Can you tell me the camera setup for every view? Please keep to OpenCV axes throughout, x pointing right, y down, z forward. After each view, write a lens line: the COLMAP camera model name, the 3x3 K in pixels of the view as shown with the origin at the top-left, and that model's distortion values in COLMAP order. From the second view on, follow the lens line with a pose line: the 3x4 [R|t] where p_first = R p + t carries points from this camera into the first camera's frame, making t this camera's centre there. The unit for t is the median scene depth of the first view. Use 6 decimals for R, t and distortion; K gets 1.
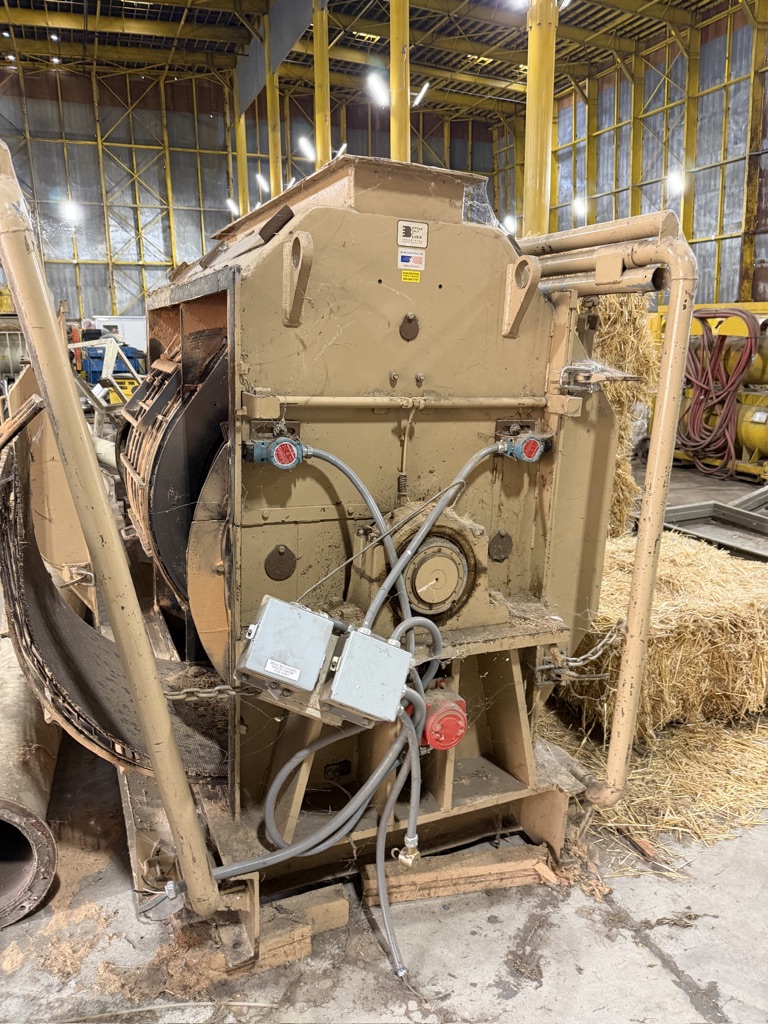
lens RADIAL K [[723.1, 0, 384.0], [0, 723.1, 512.0], [0, 0, 1]] dist [0.021020, -0.031011]
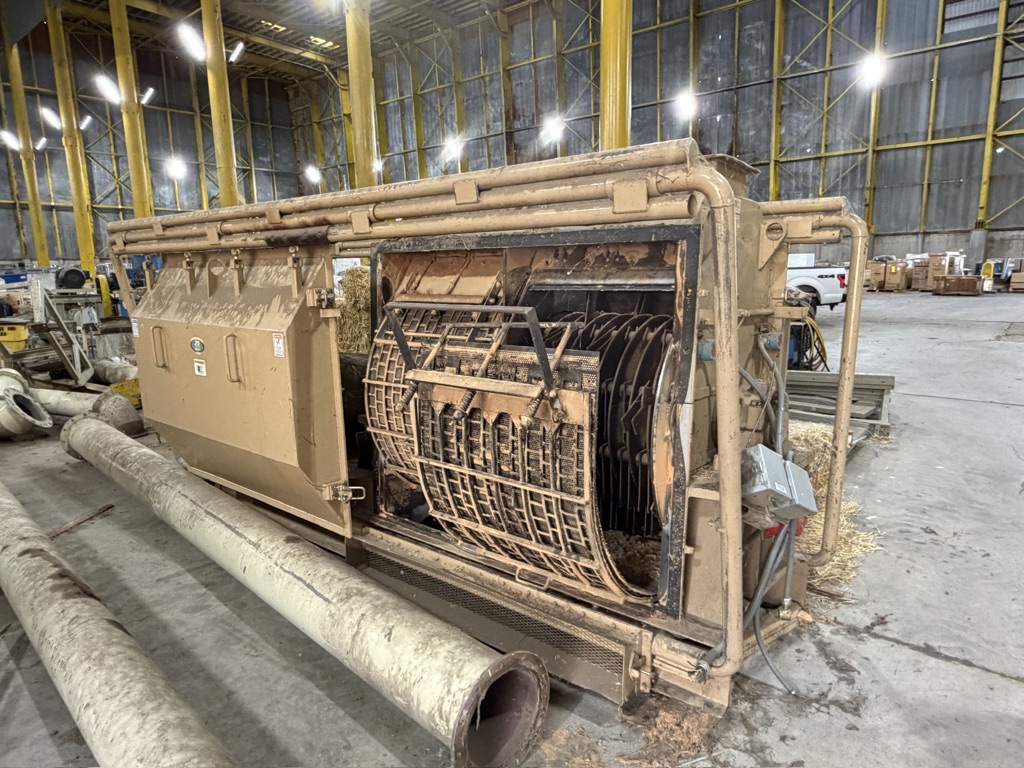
lens RADIAL K [[651.0, 0, 509.4], [0, 651.0, 391.1], [0, 0, 1]] dist [-0.002980, 0.002144]
pose [[0.893356, -0.091926, 0.439847, -0.783464], [0.117375, 0.992605, -0.030945, -0.004398], [-0.433749, 0.079272, 0.897540, 0.002322]]
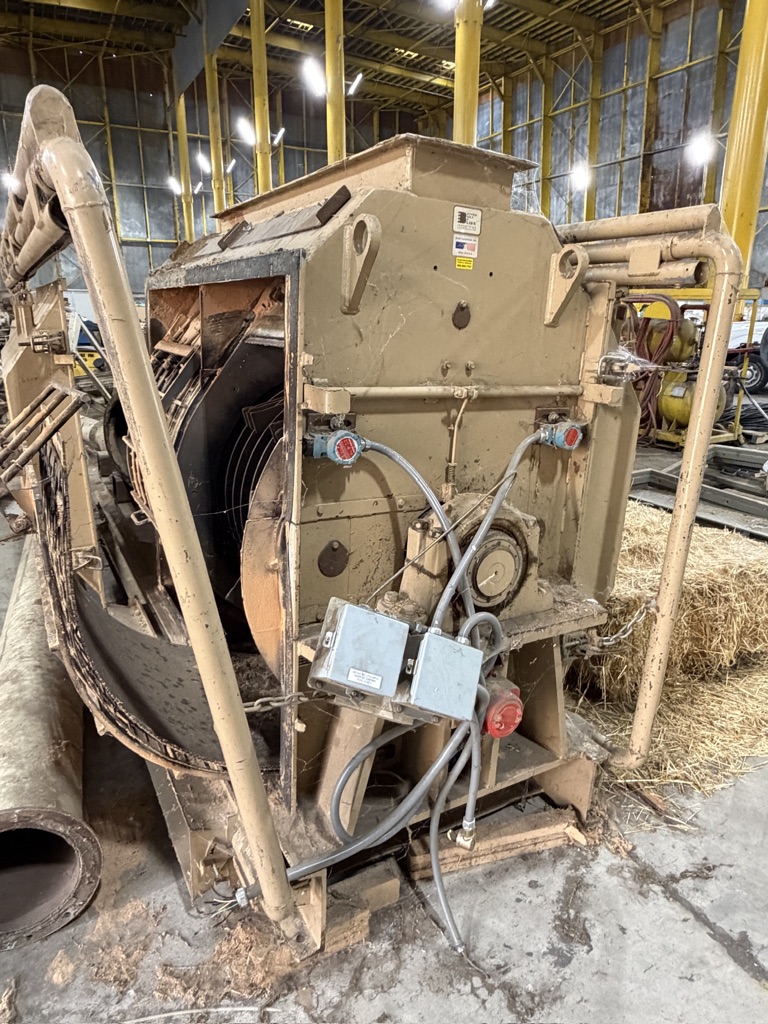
lens RADIAL K [[651.0, 0, 393.1], [0, 651.0, 506.5], [0, 0, 1]] dist [-0.002980, 0.002144]
pose [[0.993883, -0.018048, 0.108956, -0.122845], [0.012211, 0.998466, 0.054003, -0.035701], [-0.109764, -0.052342, 0.992579, 0.092400]]
